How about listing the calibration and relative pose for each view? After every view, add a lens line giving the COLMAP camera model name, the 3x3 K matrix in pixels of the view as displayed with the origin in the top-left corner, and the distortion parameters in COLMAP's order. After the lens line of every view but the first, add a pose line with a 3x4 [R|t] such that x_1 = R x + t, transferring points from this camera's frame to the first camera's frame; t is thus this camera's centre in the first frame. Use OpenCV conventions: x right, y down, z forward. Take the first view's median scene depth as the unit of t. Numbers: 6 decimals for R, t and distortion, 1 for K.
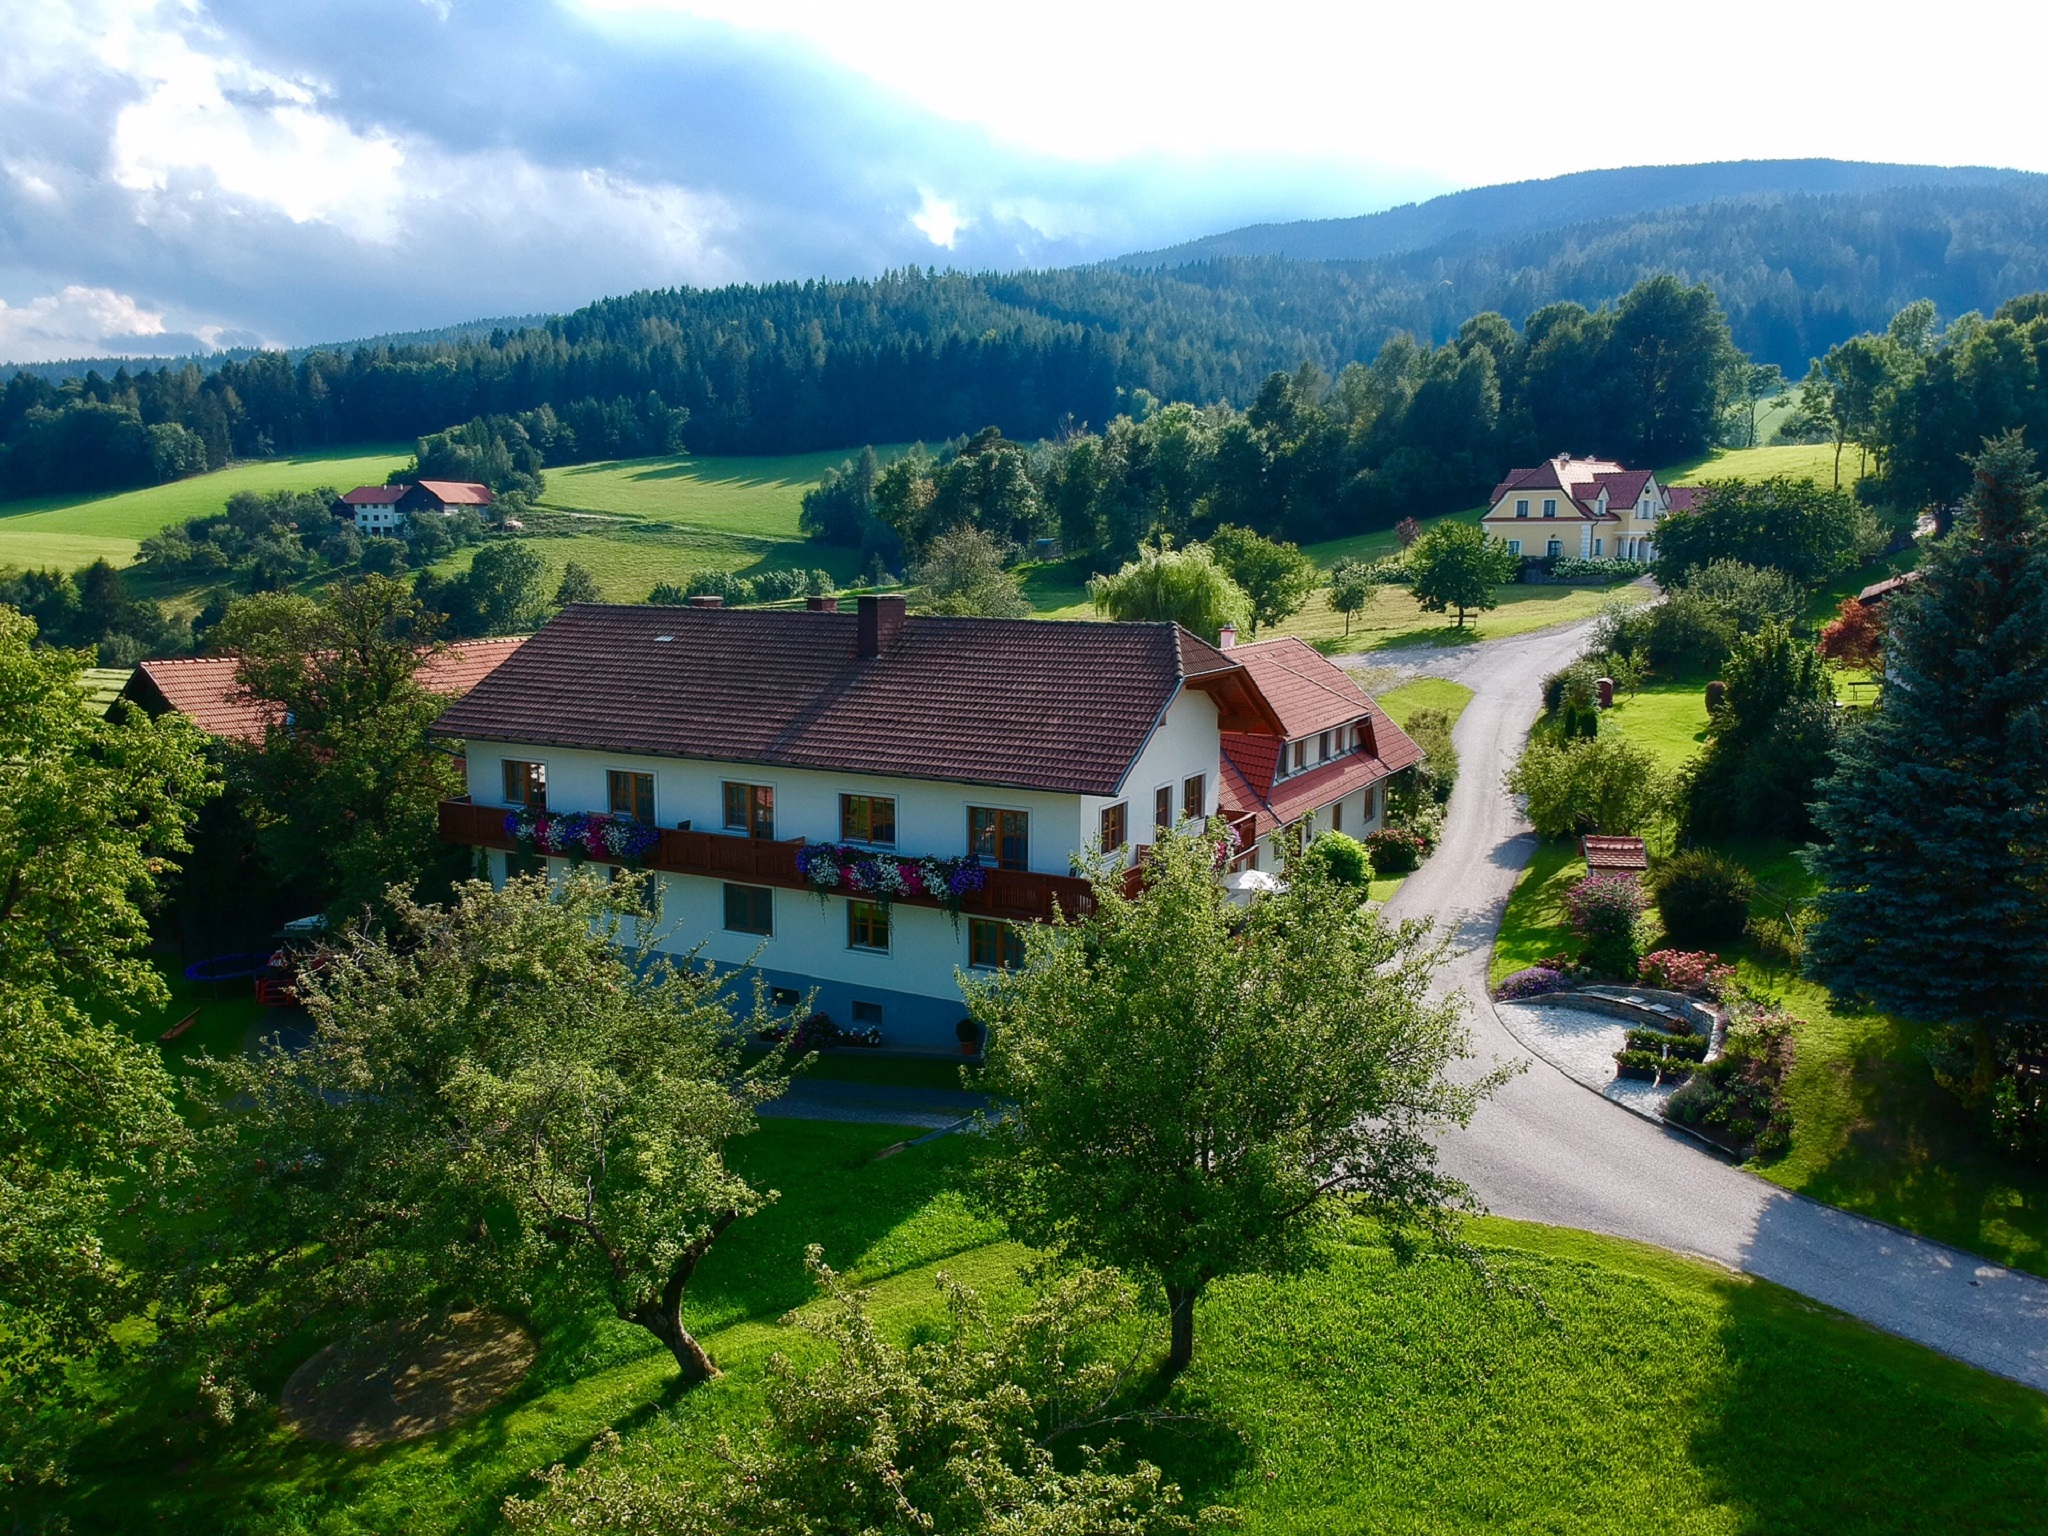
lens RADIAL K [[1496.7, 0, 1024.0], [0, 1496.7, 768.0], [0, 0, 1]] dist [0.008862, -0.094624]
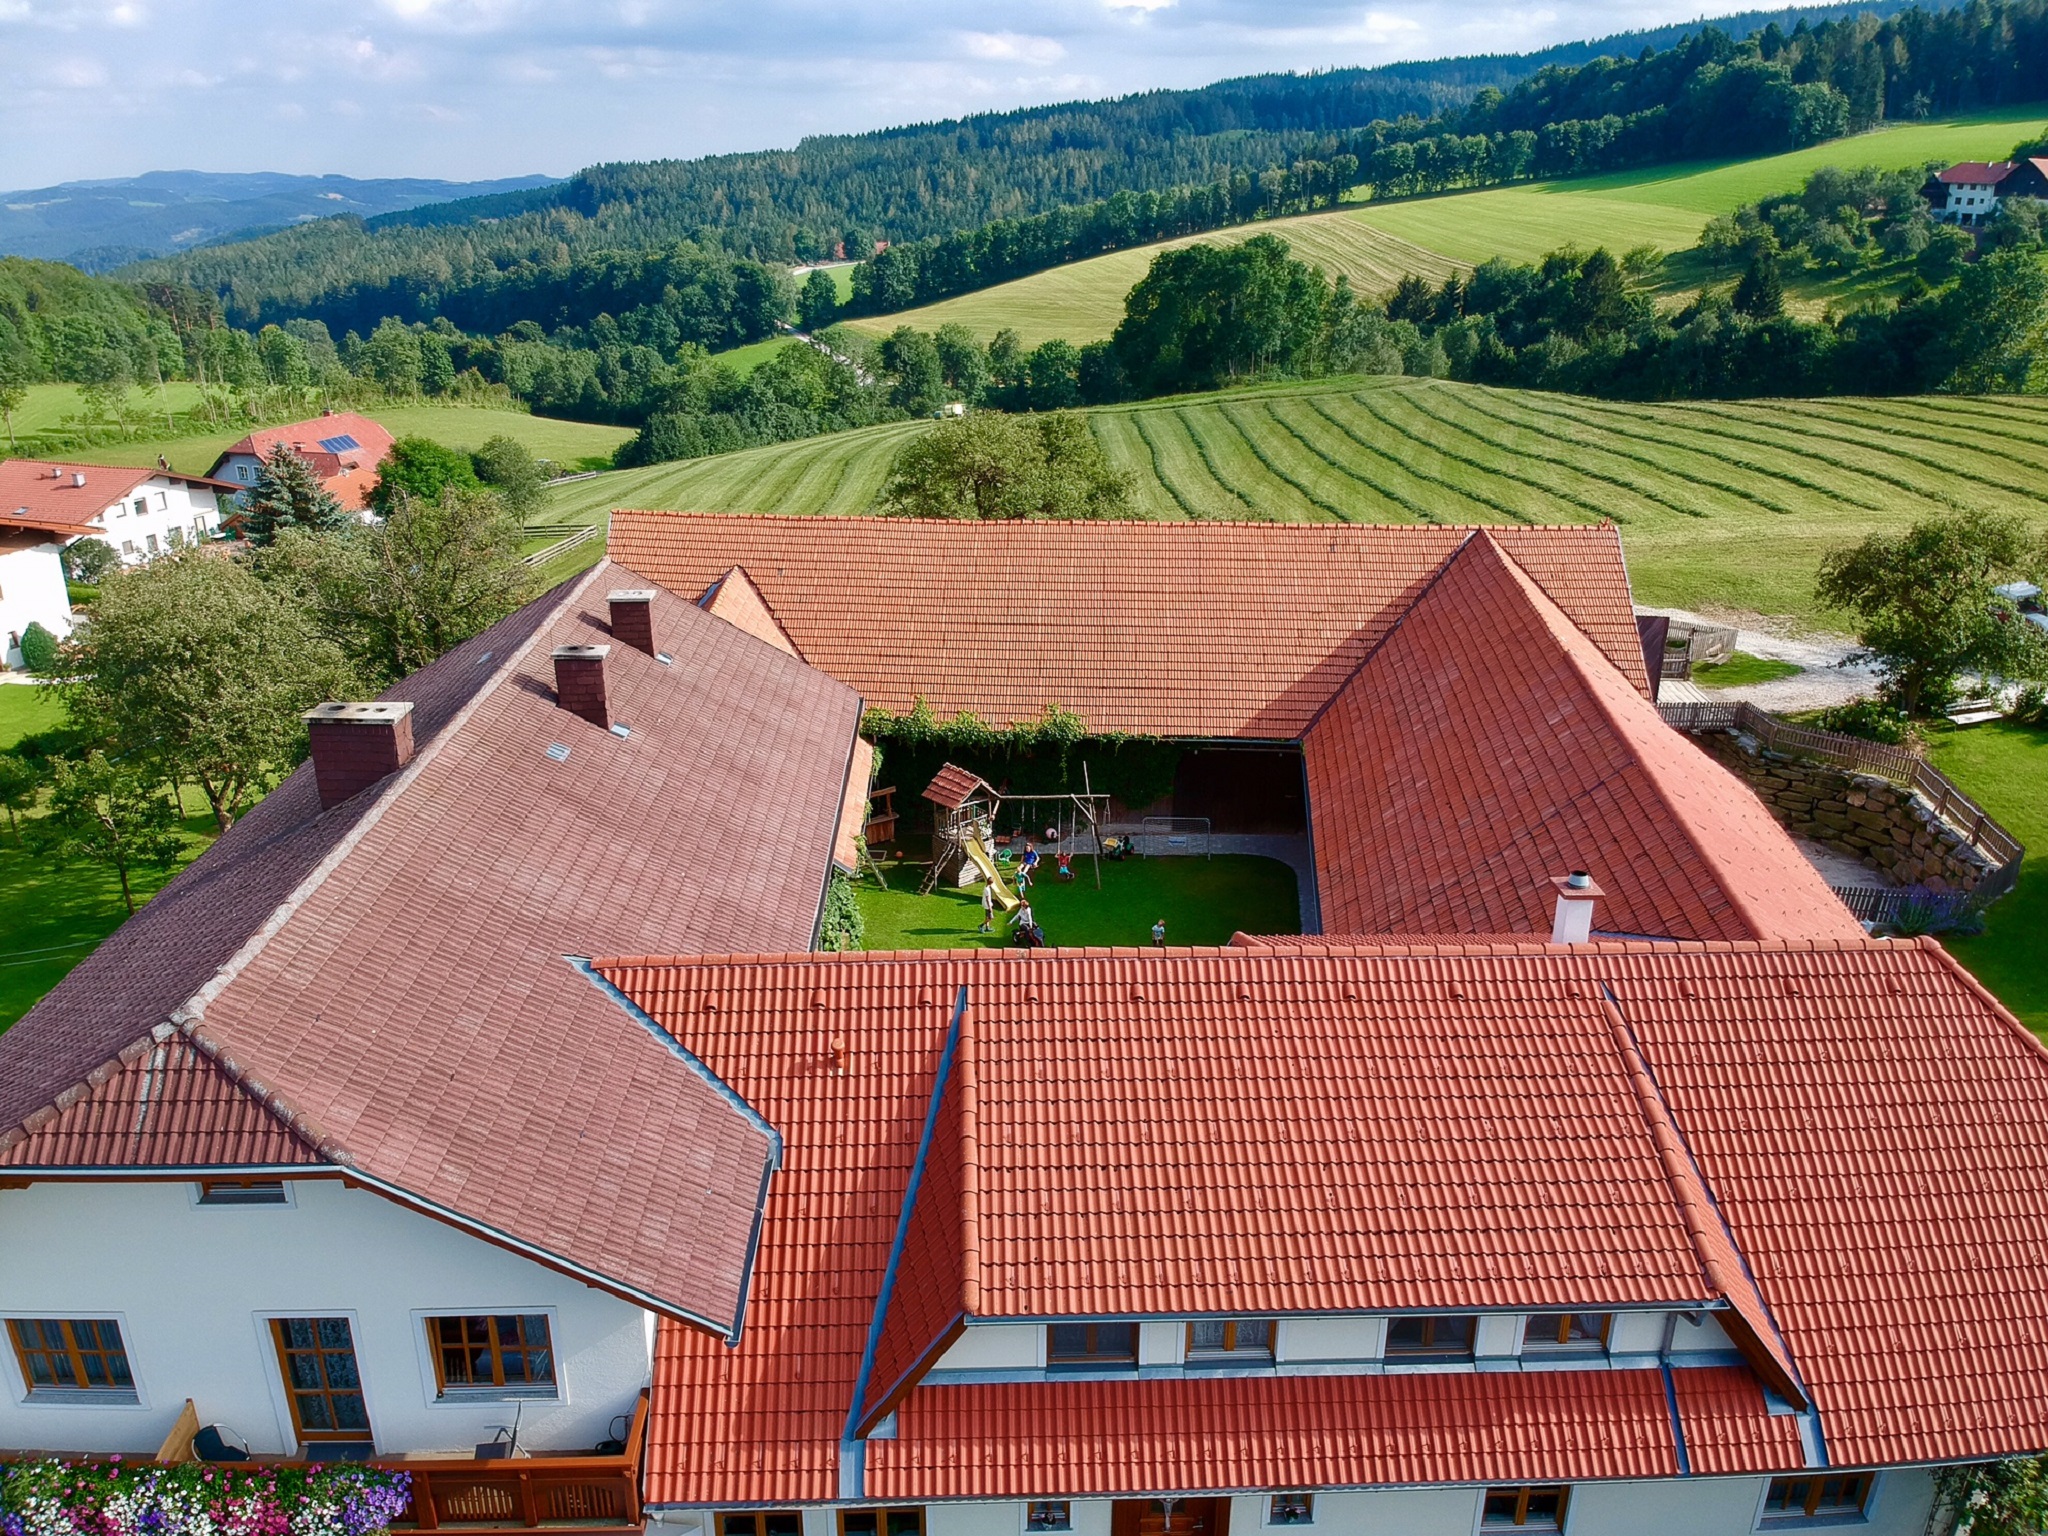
lens RADIAL K [[1483.9, 0, 984.0], [0, 1483.9, 766.9], [0, 0, 1]] dist [0.037925, -0.101952]
pose [[0.498626, 0.304031, -0.811750, 0.051186], [-0.121868, 0.951758, 0.281611, -0.029612], [0.858208, -0.041492, 0.511623, 0.093919]]
